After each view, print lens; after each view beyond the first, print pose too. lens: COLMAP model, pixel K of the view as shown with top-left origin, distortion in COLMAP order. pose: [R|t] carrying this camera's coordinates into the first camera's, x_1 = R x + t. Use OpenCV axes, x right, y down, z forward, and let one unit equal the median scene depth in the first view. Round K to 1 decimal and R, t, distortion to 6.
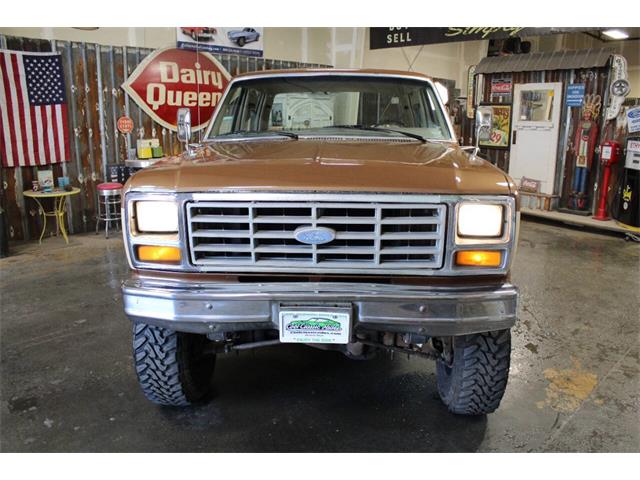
lens RADIAL K [[529.9, 0, 325.1], [0, 529.9, 241.8], [0, 0, 1]] dist [-0.171705, 0.153511]
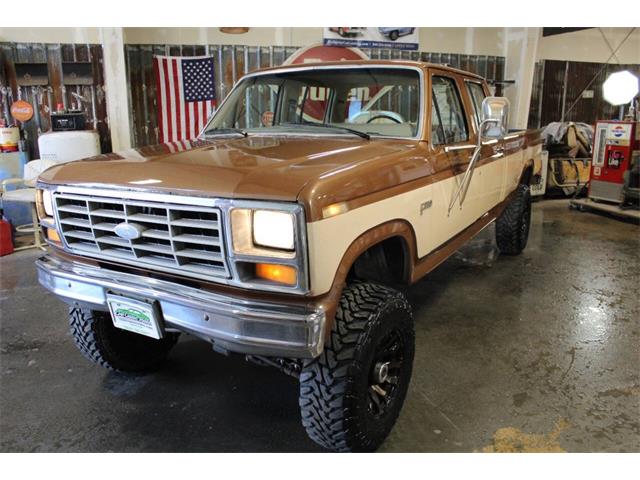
lens RADIAL K [[529.9, 0, 325.1], [0, 529.9, 241.8], [0, 0, 1]] dist [-0.171705, 0.153511]
pose [[0.890822, 0.098733, -0.443495, 0.248173], [-0.093764, 0.995041, 0.033182, -0.019313], [0.444572, 0.012025, 0.895662, 0.078201]]
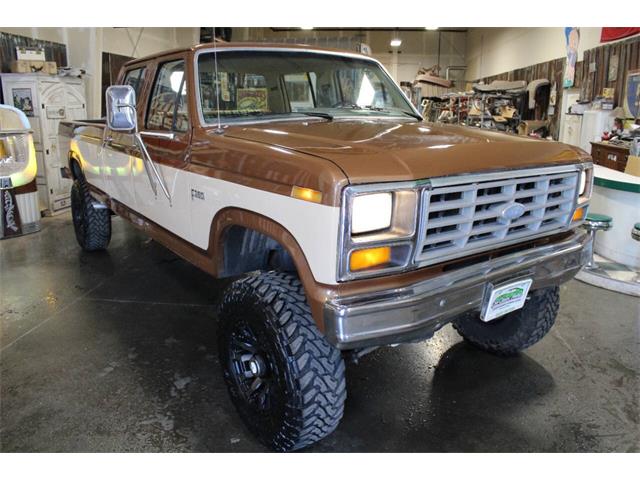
lens RADIAL K [[529.9, 0, 325.1], [0, 529.9, 241.8], [0, 0, 1]] dist [-0.171705, 0.153511]
pose [[0.787534, -0.159819, 0.595187, -0.291822], [0.144819, 0.986737, 0.073337, -0.024823], [-0.599013, 0.028439, 0.800234, 0.127744]]
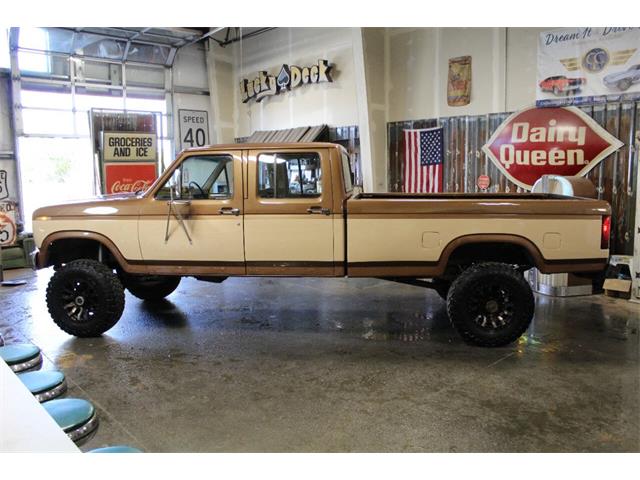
lens RADIAL K [[529.9, 0, 325.1], [0, 529.9, 241.8], [0, 0, 1]] dist [-0.171705, 0.153511]
pose [[-0.043761, 0.120280, -0.991775, 0.852827], [-0.226042, 0.965790, 0.127103, -0.181060], [0.973134, 0.229745, -0.015075, 0.769115]]
